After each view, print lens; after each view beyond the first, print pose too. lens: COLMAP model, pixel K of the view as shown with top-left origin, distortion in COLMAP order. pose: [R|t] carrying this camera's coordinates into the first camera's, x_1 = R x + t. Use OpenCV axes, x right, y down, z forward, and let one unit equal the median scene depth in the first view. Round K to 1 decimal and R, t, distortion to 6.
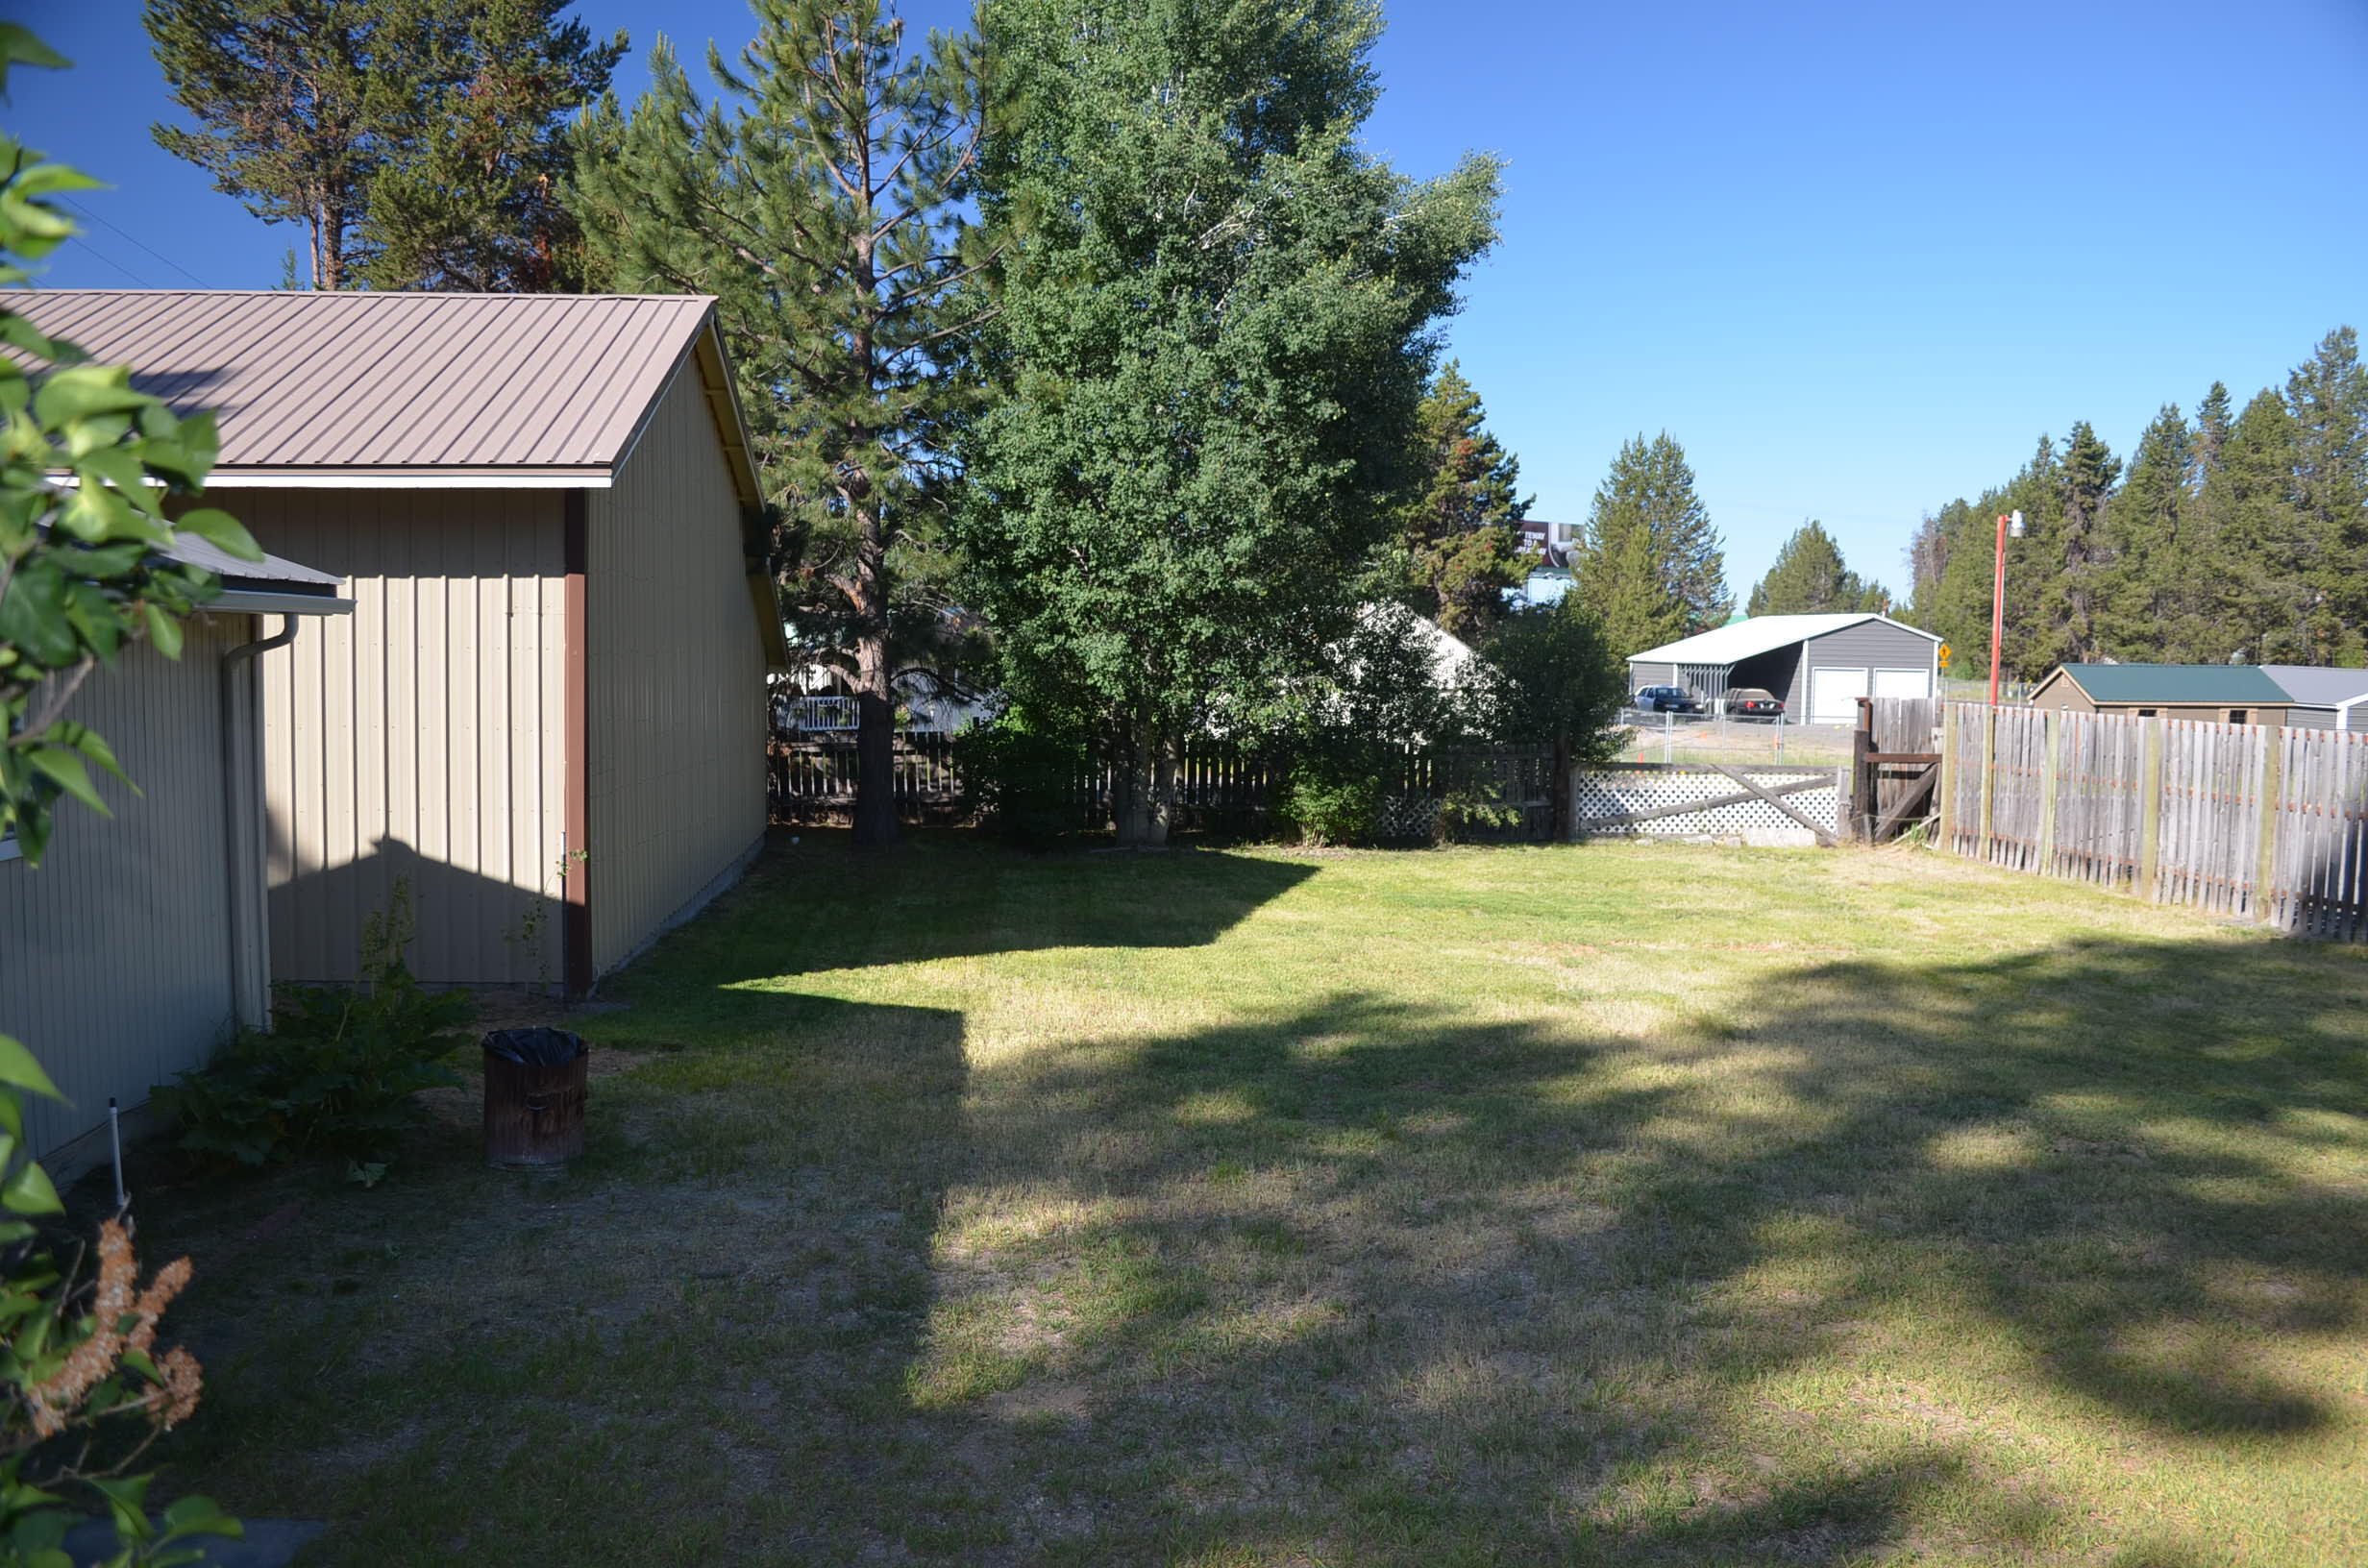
lens RADIAL K [[1860.4, 0, 1199.6], [0, 1860.4, 801.5], [0, 0, 1]] dist [-0.083998, 0.013117]
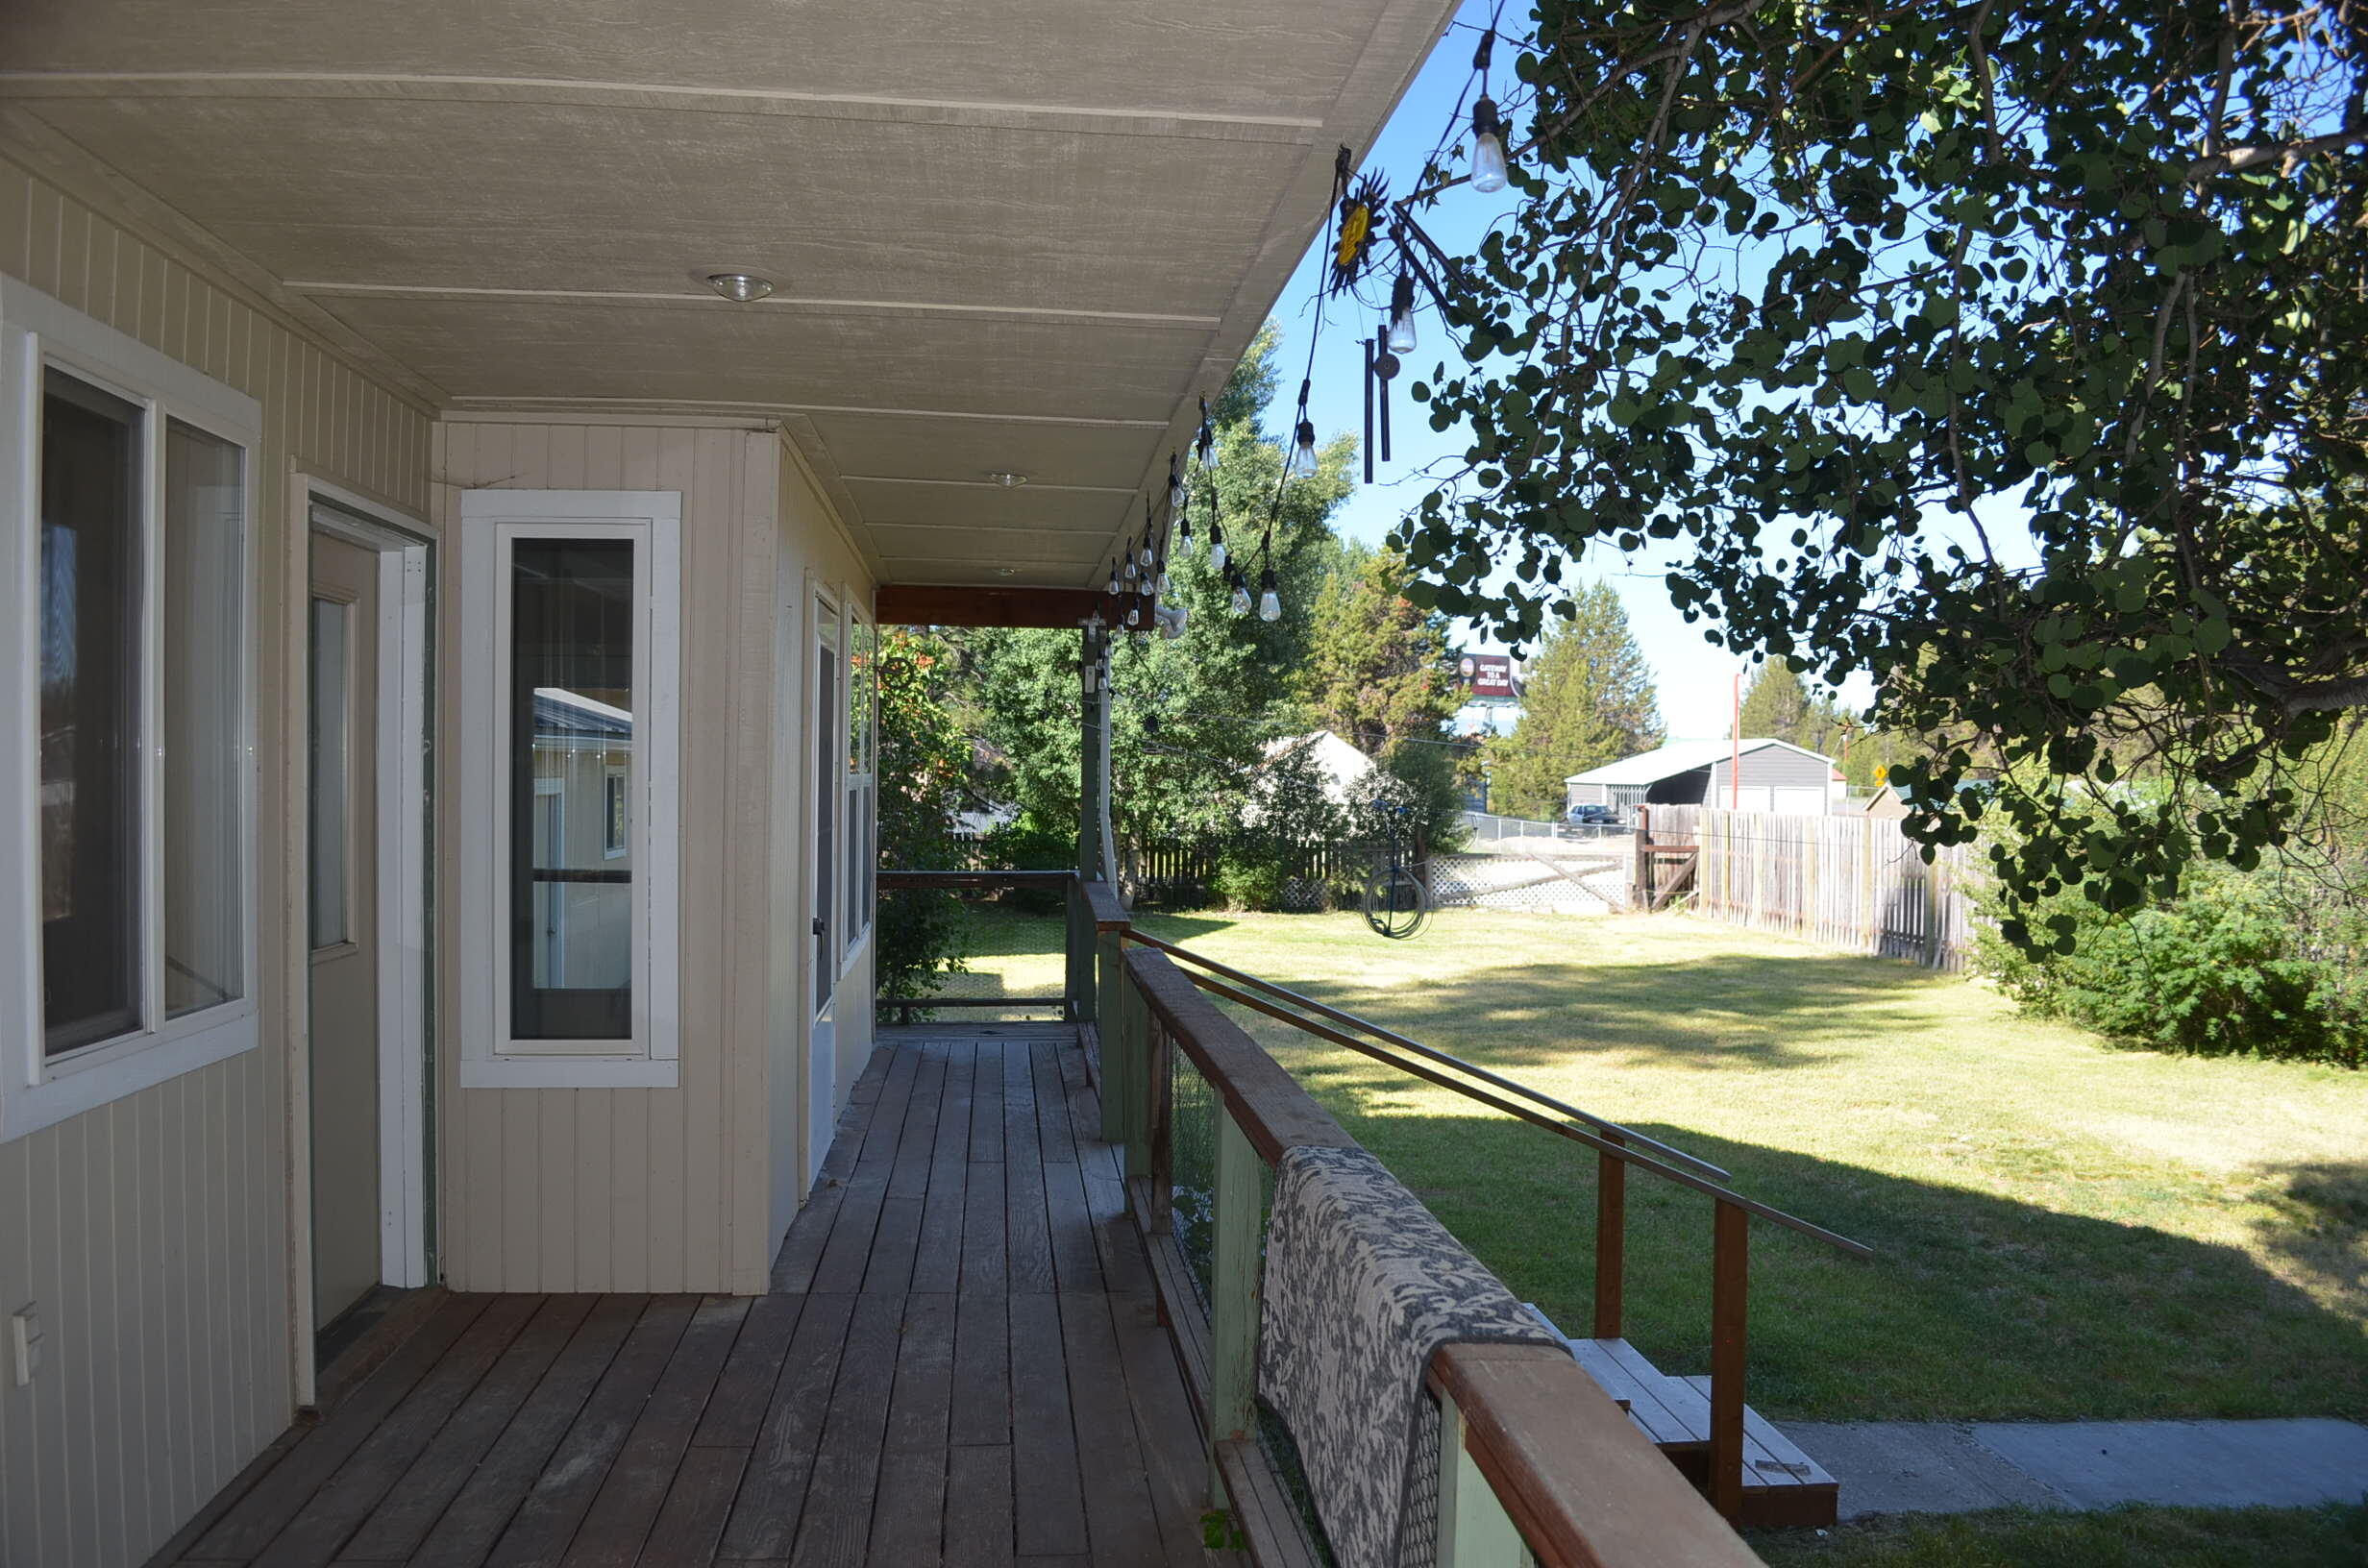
lens RADIAL K [[1860.4, 0, 1199.6], [0, 1860.4, 801.5], [0, 0, 1]] dist [-0.083998, 0.013117]
pose [[0.999990, -0.004382, -0.001325, 0.035606], [0.004283, 0.997719, -0.067366, 0.036015], [0.001617, 0.067359, 0.997727, -0.419168]]
